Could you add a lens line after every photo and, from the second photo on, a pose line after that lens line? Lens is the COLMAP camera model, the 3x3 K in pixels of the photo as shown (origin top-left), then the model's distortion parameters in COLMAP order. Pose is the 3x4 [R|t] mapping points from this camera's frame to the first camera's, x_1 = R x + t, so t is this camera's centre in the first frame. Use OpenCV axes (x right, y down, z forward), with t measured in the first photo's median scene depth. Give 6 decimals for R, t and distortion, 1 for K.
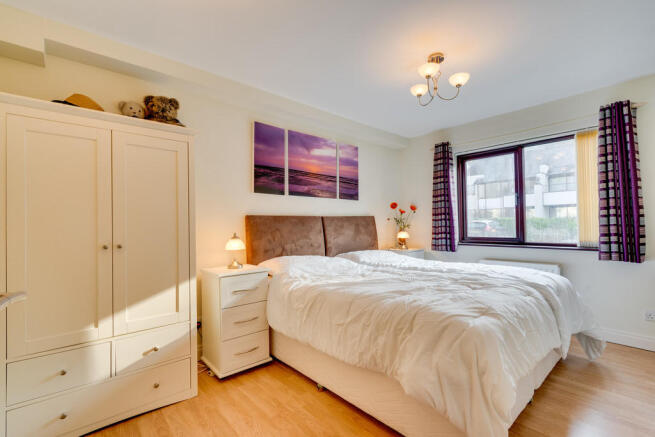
lens RADIAL K [[295.8, 0, 327.5], [0, 295.8, 218.5], [0, 0, 1]] dist [-0.000622, -0.000095]
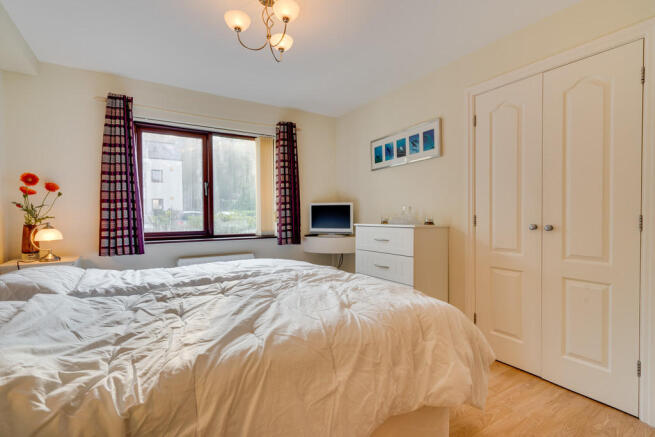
lens RADIAL K [[320.5, 0, 327.5], [0, 320.5, 218.5], [0, 0, 1]] dist [0.000881, 0.000003]
pose [[0.161813, 0.004431, 0.986811, -0.291541], [-0.014546, 0.999892, -0.002104, 0.023344], [-0.986714, -0.014014, 0.161860, 0.463383]]
